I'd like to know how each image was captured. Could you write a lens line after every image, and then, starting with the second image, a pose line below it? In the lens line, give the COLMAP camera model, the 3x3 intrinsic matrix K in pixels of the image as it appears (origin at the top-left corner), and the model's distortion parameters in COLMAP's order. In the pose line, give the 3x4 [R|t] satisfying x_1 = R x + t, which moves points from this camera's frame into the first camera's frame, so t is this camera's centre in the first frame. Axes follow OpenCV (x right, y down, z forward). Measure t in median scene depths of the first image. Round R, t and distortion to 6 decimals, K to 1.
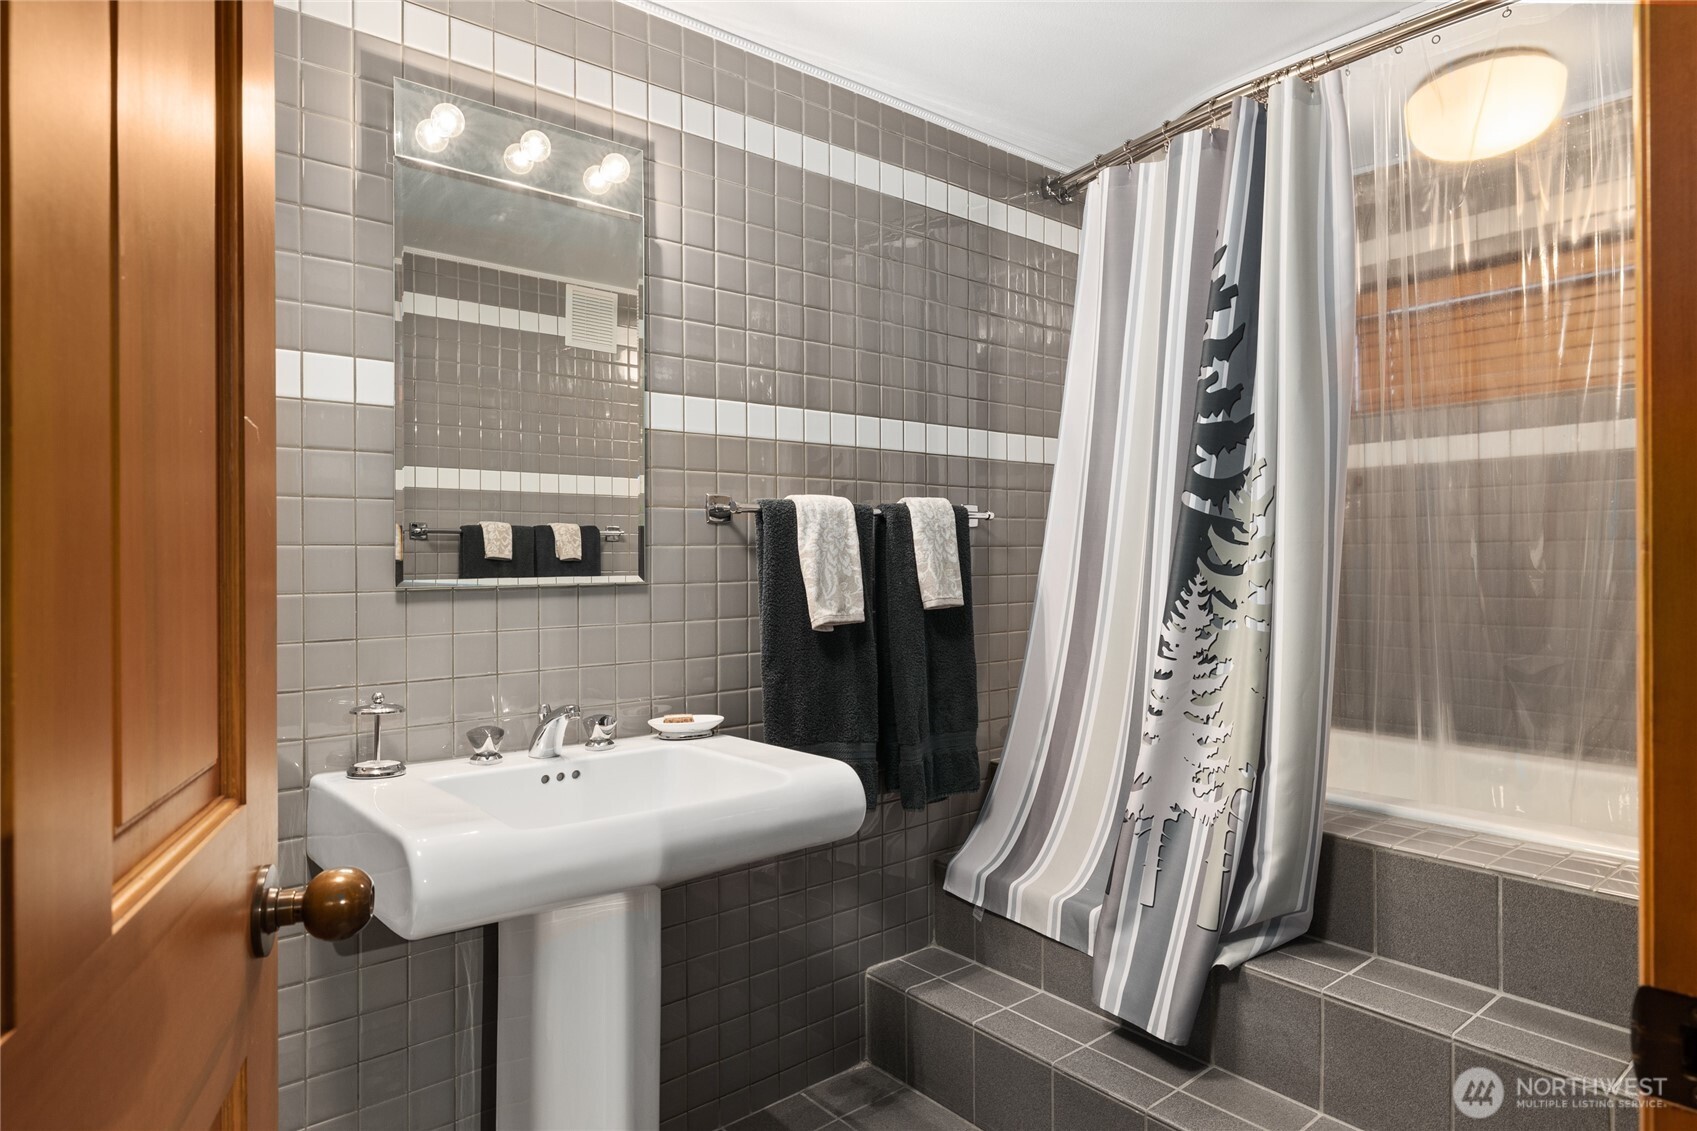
lens RADIAL K [[974.0, 0, 848.2], [0, 974.0, 558.8], [0, 0, 1]] dist [-0.003614, -0.000188]
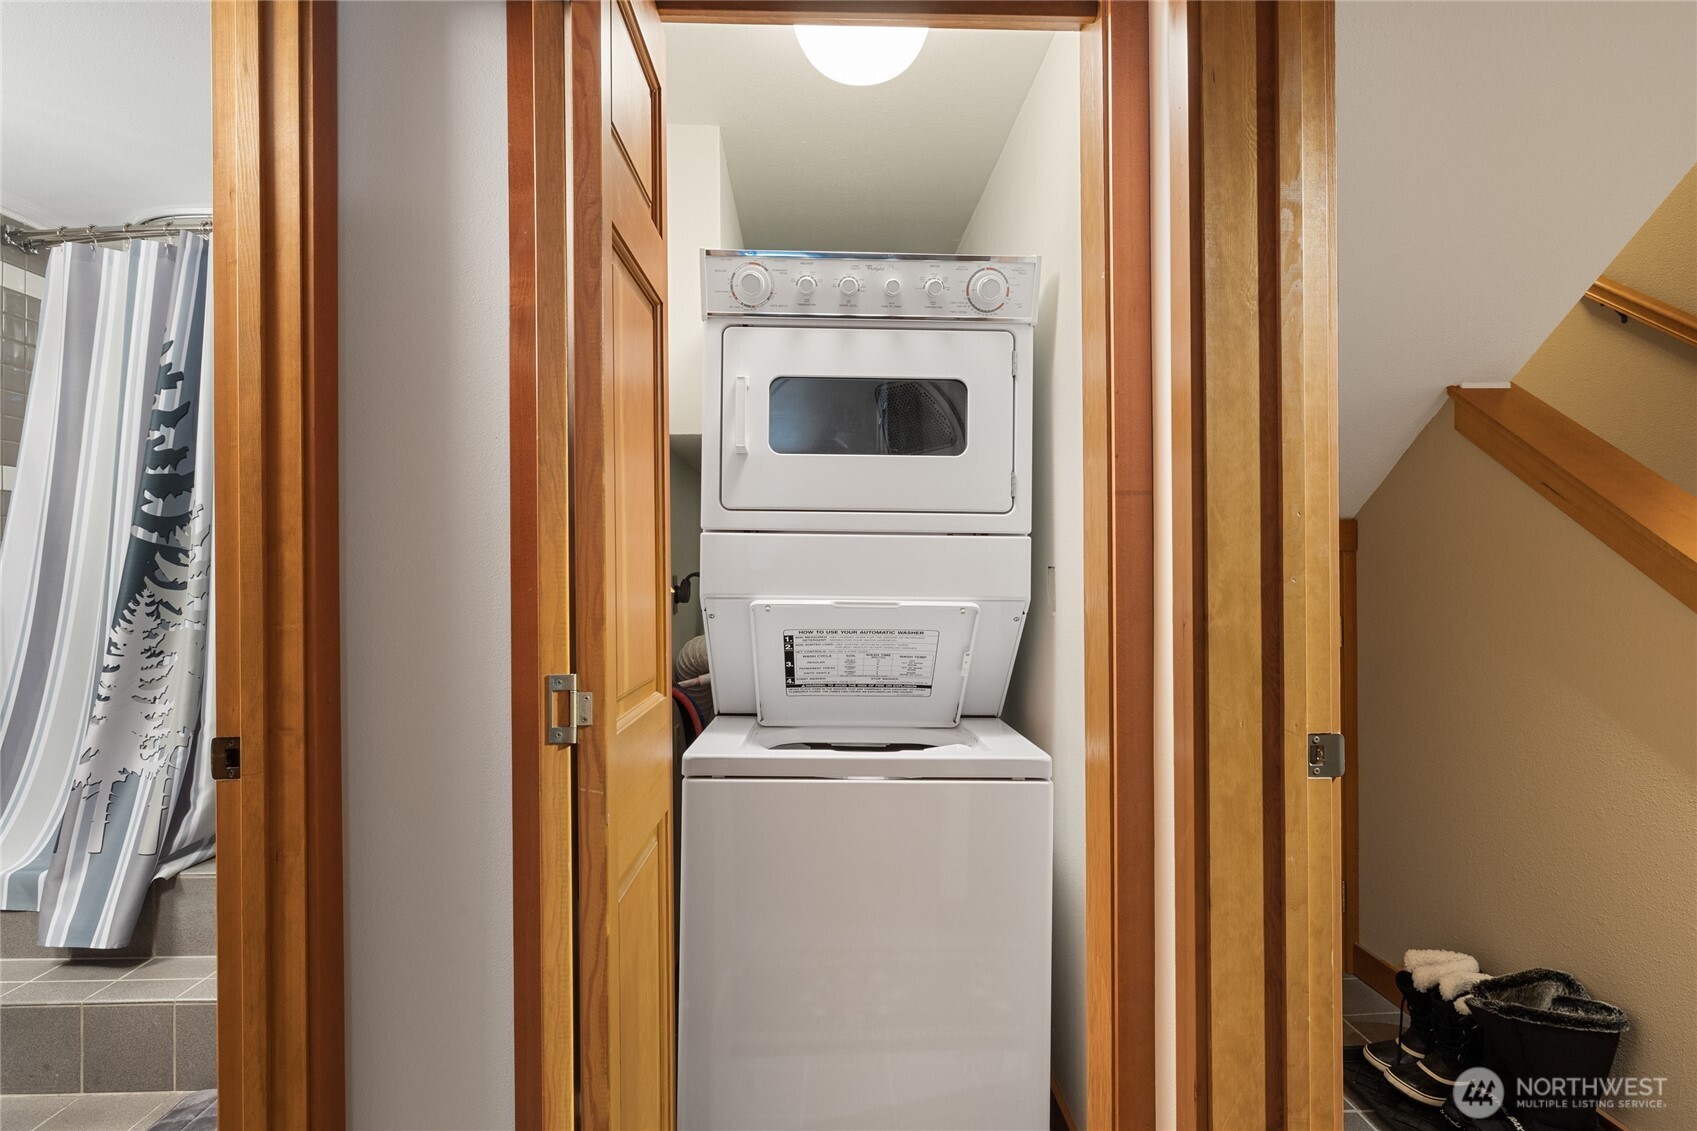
lens RADIAL K [[893.8, 0, 849.2], [0, 893.8, 570.9], [0, 0, 1]] dist [-0.002318, 0.001355]
pose [[0.606679, 0.001578, 0.794945, -0.019631], [0.004319, 0.999977, -0.005282, 0.001666], [-0.794935, 0.006638, 0.606658, -0.474959]]
